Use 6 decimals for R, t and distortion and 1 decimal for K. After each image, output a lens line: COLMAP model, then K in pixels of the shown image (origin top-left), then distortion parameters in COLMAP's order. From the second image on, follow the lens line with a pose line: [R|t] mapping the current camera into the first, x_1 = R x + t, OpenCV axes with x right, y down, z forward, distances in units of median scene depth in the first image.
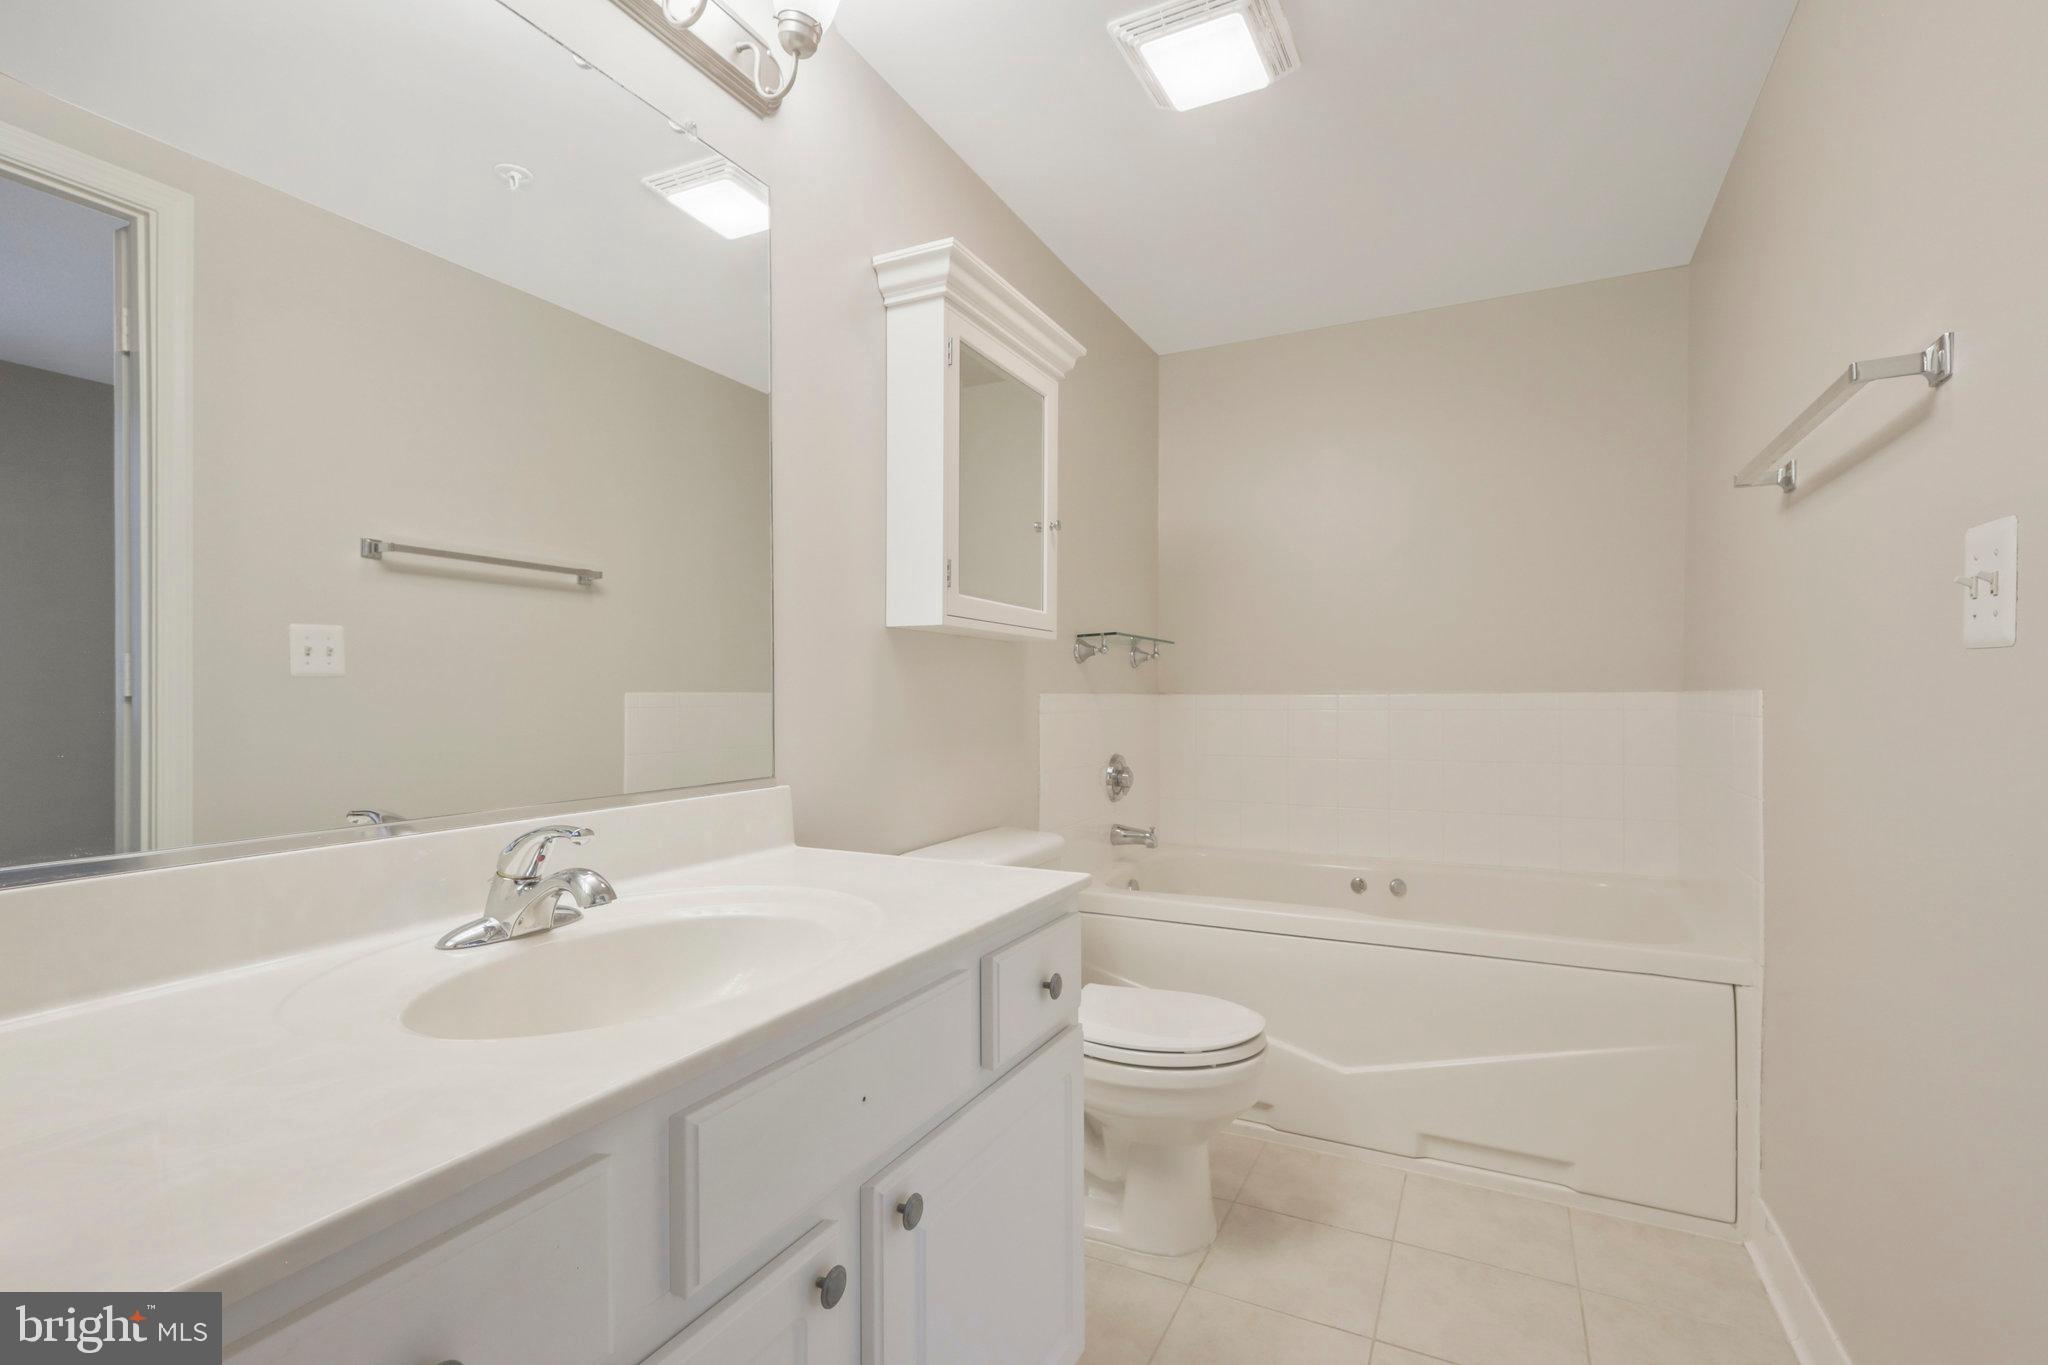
lens RADIAL K [[962.4, 0, 1027.7], [0, 962.4, 685.9], [0, 0, 1]] dist [0.001991, 0.000084]
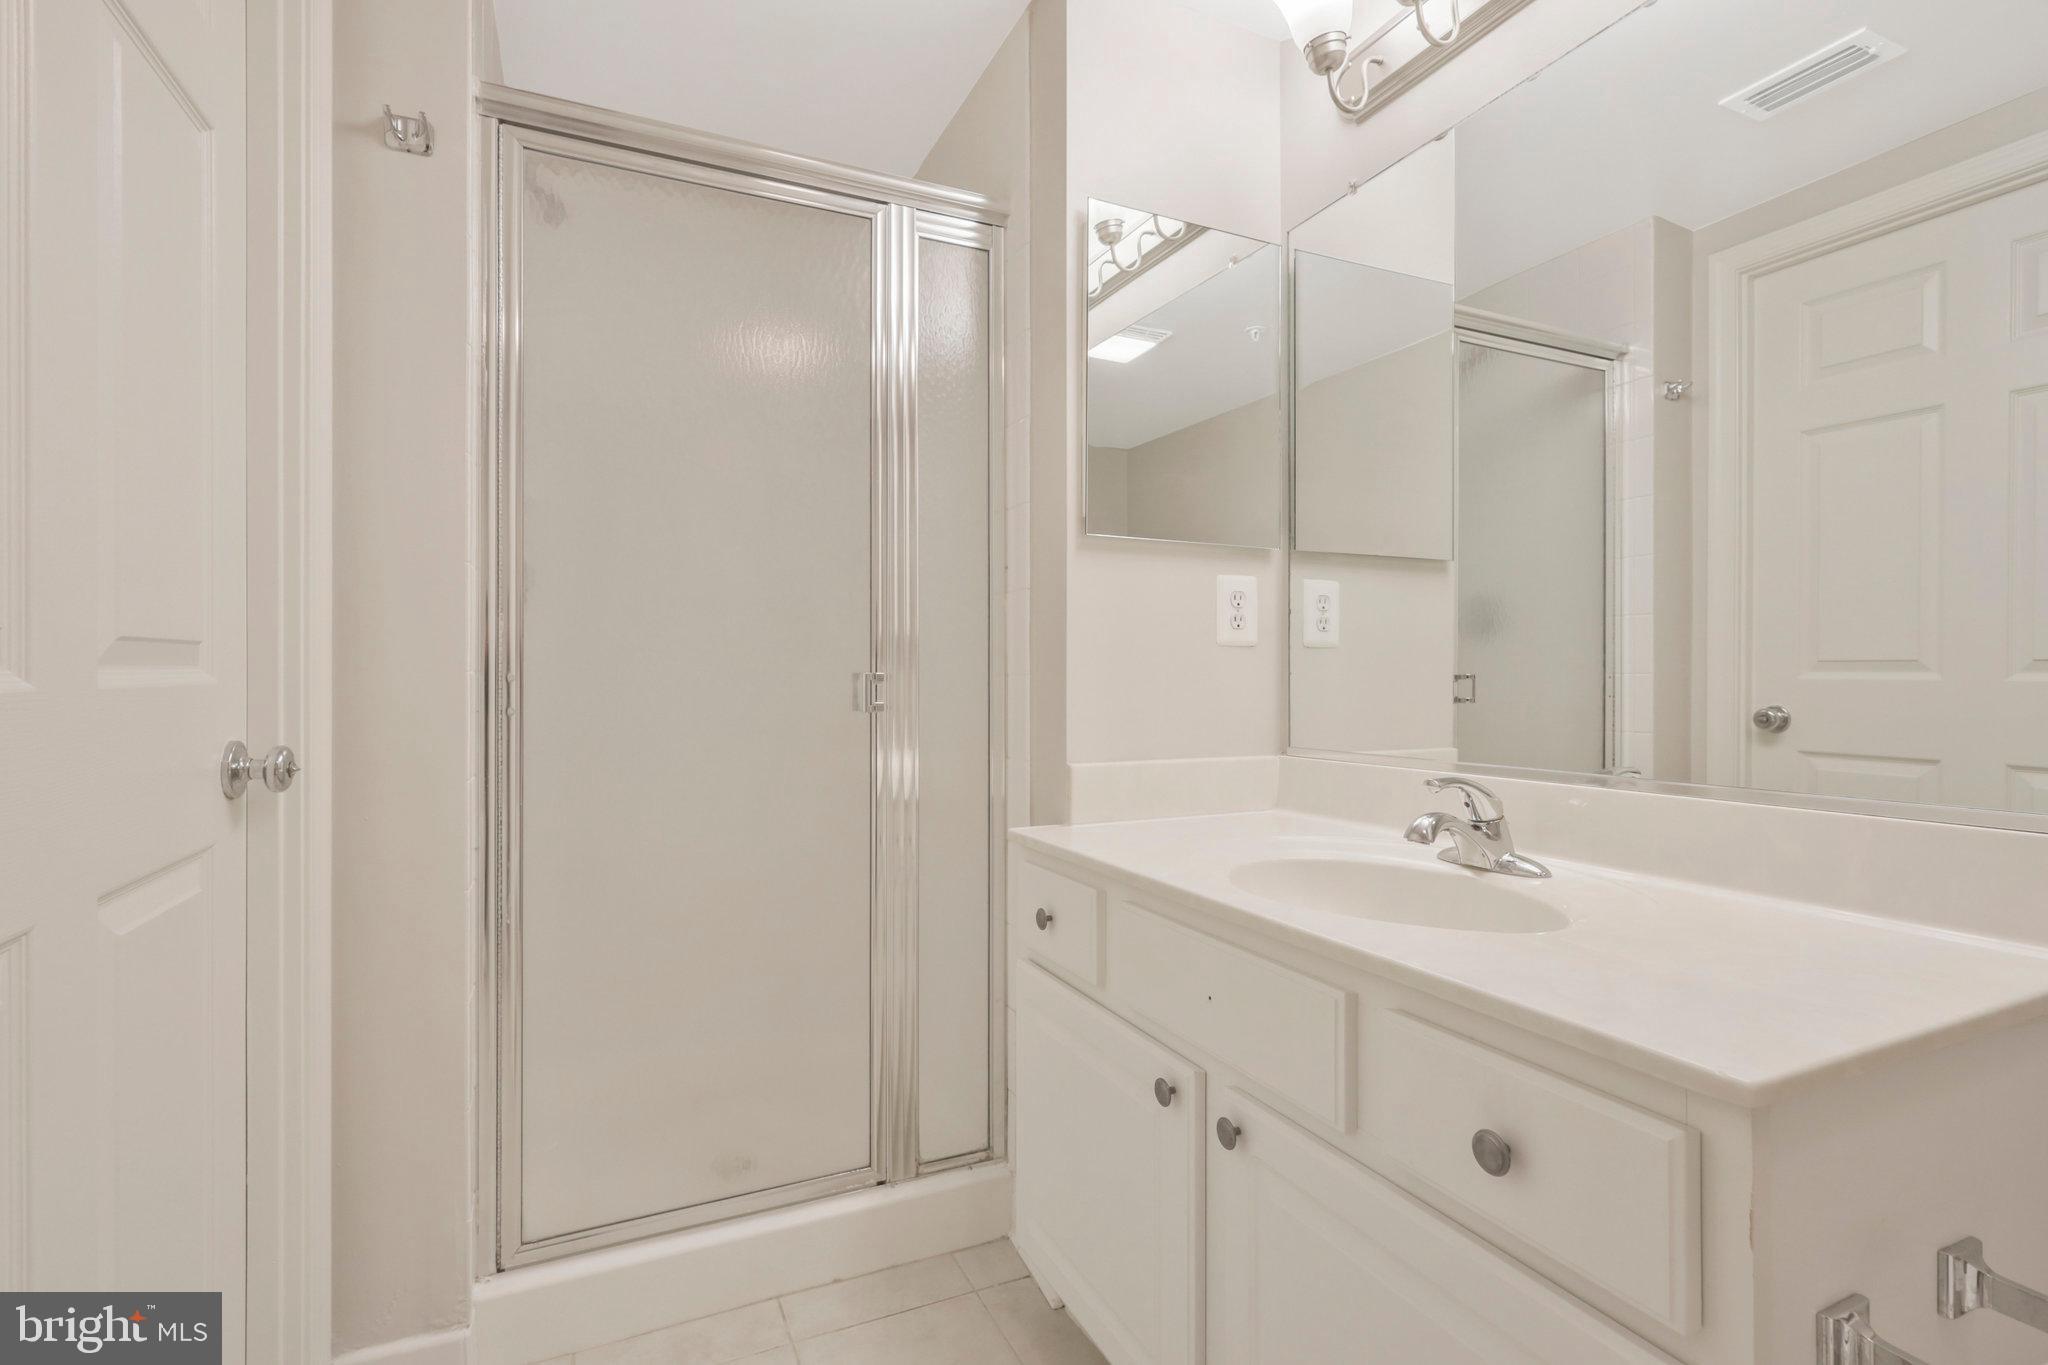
lens RADIAL K [[962.4, 0, 1027.7], [0, 962.4, 685.9], [0, 0, 1]] dist [0.001991, 0.000084]
pose [[-0.631680, 0.006623, -0.775201, 0.741949], [0.003315, 0.999977, 0.005842, 0.038005], [0.775222, 0.001120, -0.631688, 1.323726]]
